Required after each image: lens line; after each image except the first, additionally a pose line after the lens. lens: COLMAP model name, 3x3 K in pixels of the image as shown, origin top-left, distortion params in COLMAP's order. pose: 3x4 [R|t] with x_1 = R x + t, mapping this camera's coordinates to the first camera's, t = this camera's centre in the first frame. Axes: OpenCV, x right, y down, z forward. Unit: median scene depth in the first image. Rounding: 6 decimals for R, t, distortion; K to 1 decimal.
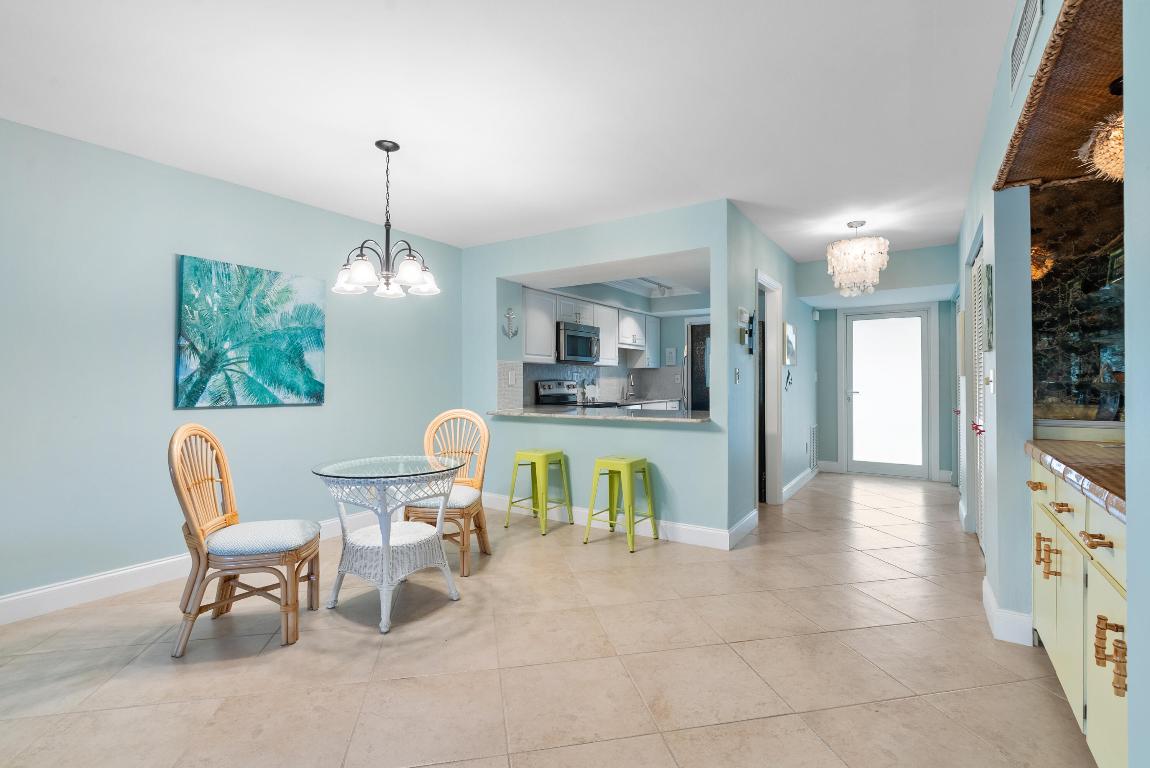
lens RADIAL K [[526.3, 0, 574.0], [0, 526.3, 379.9], [0, 0, 1]] dist [-0.008177, 0.002956]
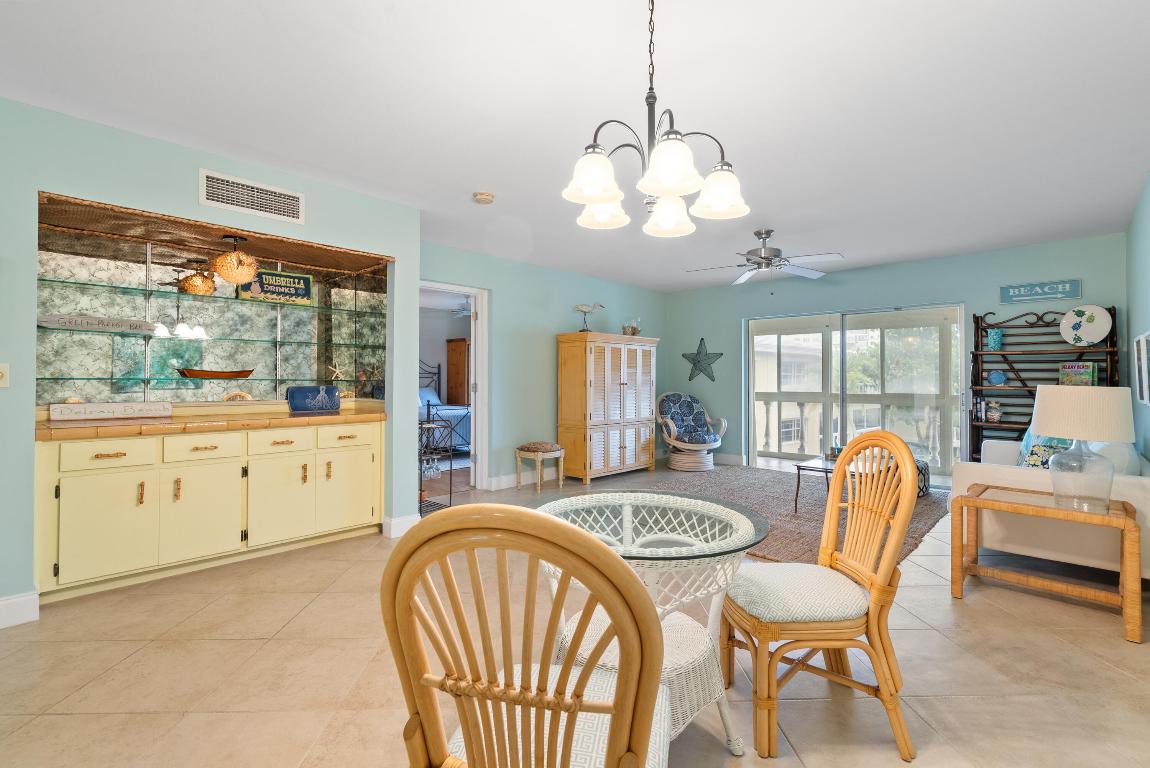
lens RADIAL K [[526.3, 0, 574.3], [0, 526.3, 374.8], [0, 0, 1]] dist [-0.008177, 0.002956]
pose [[-0.985850, 0.001808, 0.167622, -0.251012], [0.000018, 0.999943, -0.010682, 0.006153], [-0.167632, -0.010528, -0.985793, 1.065156]]
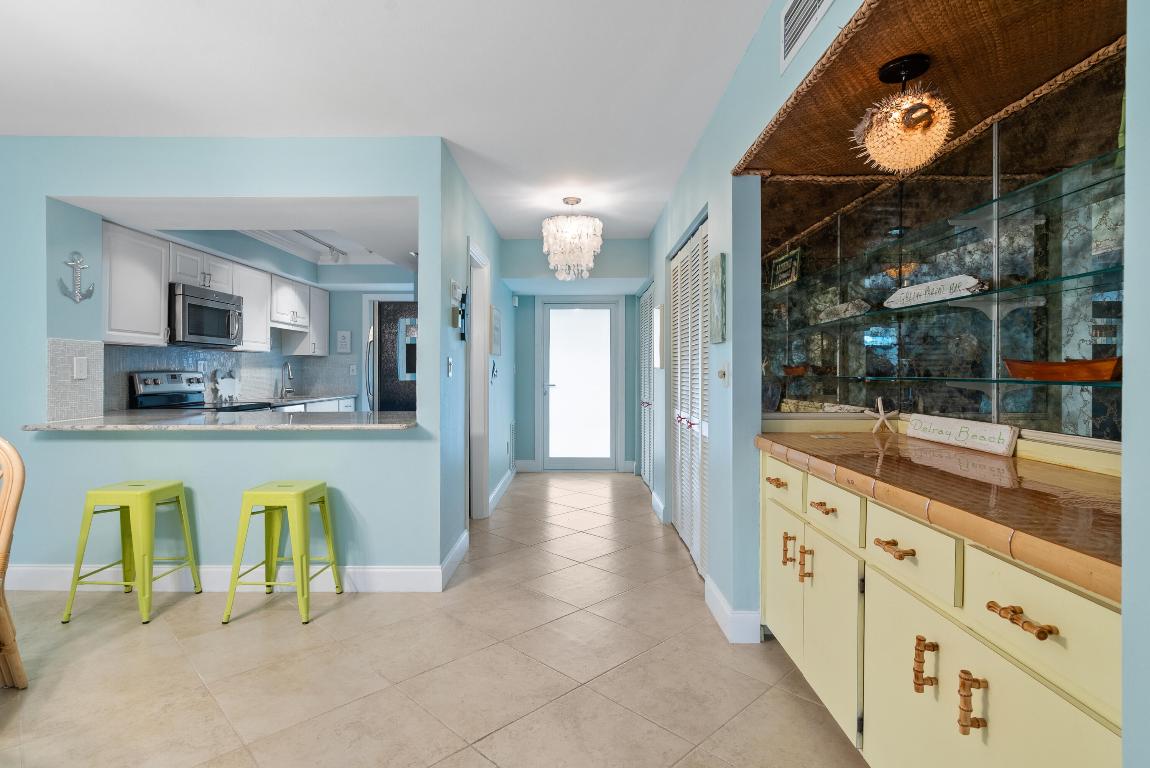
lens RADIAL K [[585.2, 0, 574.3], [0, 585.2, 373.4], [0, 0, 1]] dist [-0.001566, 0.001869]
pose [[0.836687, 0.001866, 0.547678, -0.013086], [-0.003719, 0.999990, 0.002274, -0.000619], [-0.547669, -0.003940, 0.836686, 0.149863]]
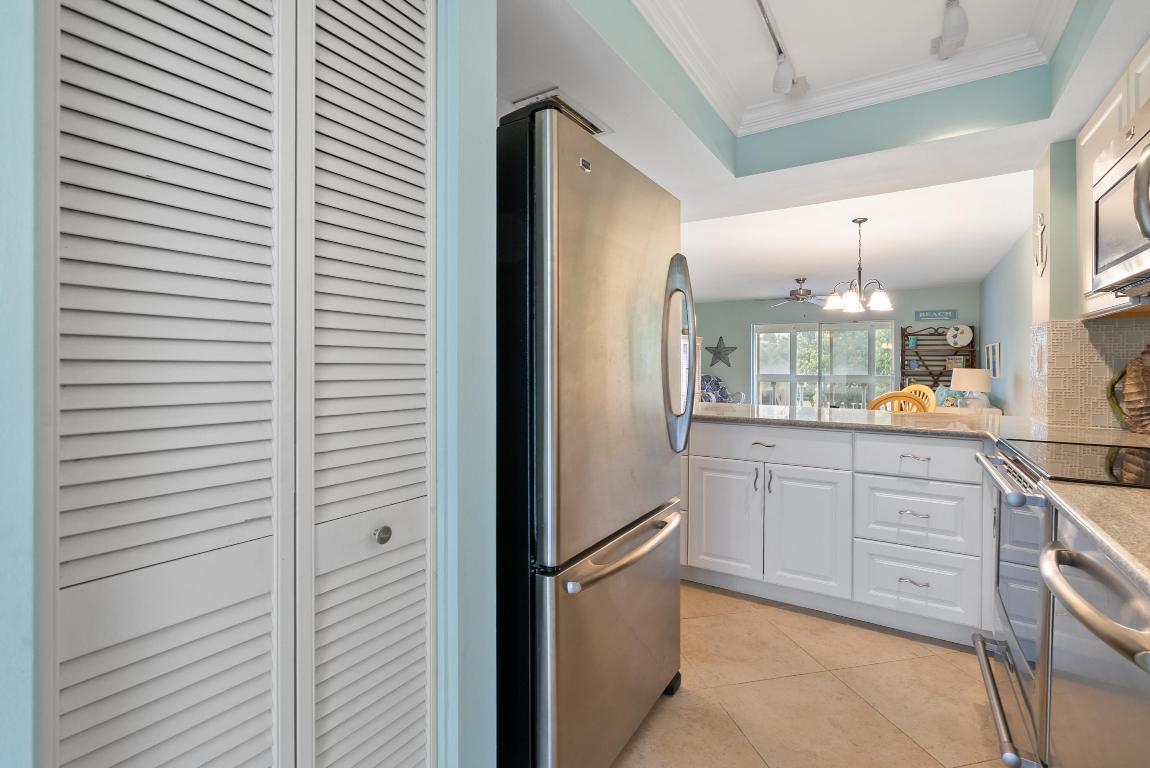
lens RADIAL K [[526.3, 0, 576.0], [0, 526.3, 366.2], [0, 0, 1]] dist [-0.008177, 0.002956]
pose [[-0.999811, 0.000141, -0.019442, 0.383372], [0.000122, 1.000000, 0.000942, 0.004562], [0.019442, 0.000940, -0.999811, 1.782270]]
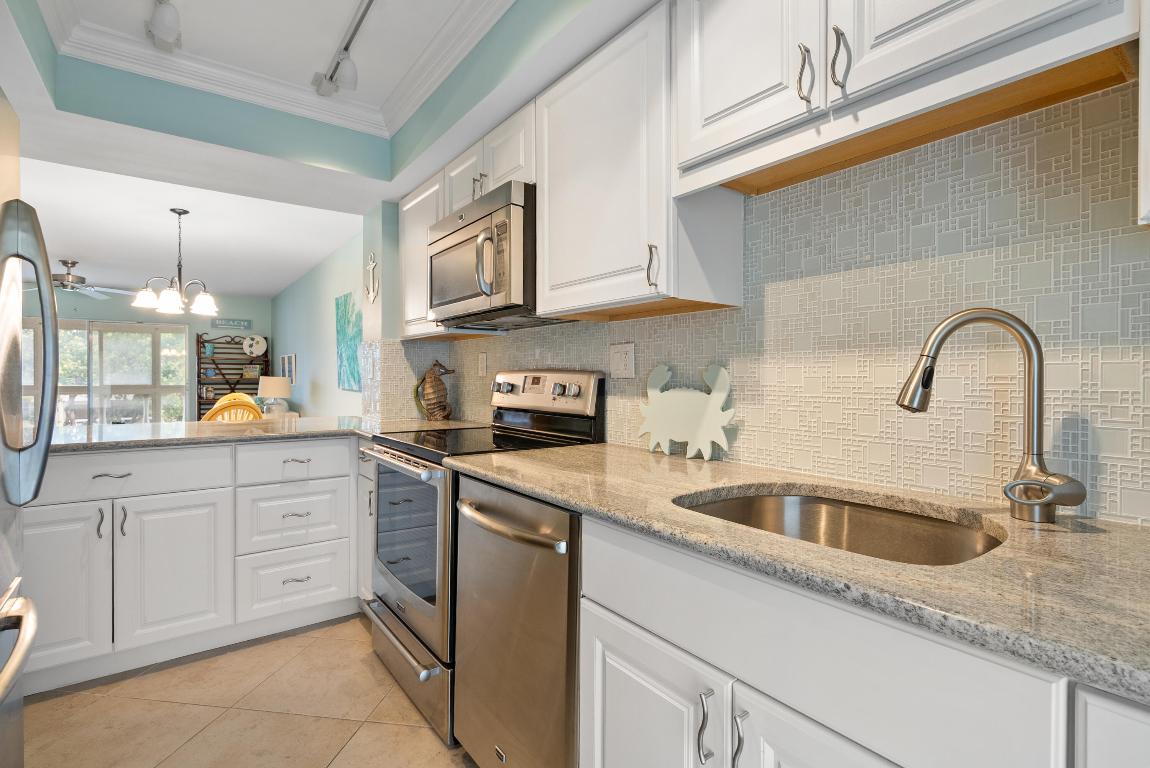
lens RADIAL K [[526.3, 0, 579.2], [0, 526.3, 380.2], [0, 0, 1]] dist [-0.008177, 0.002956]
pose [[-0.322117, 0.008952, -0.946658, 0.460947], [-0.002042, 0.999946, 0.010151, 0.005169], [0.946698, 0.005203, -0.322081, 1.721886]]
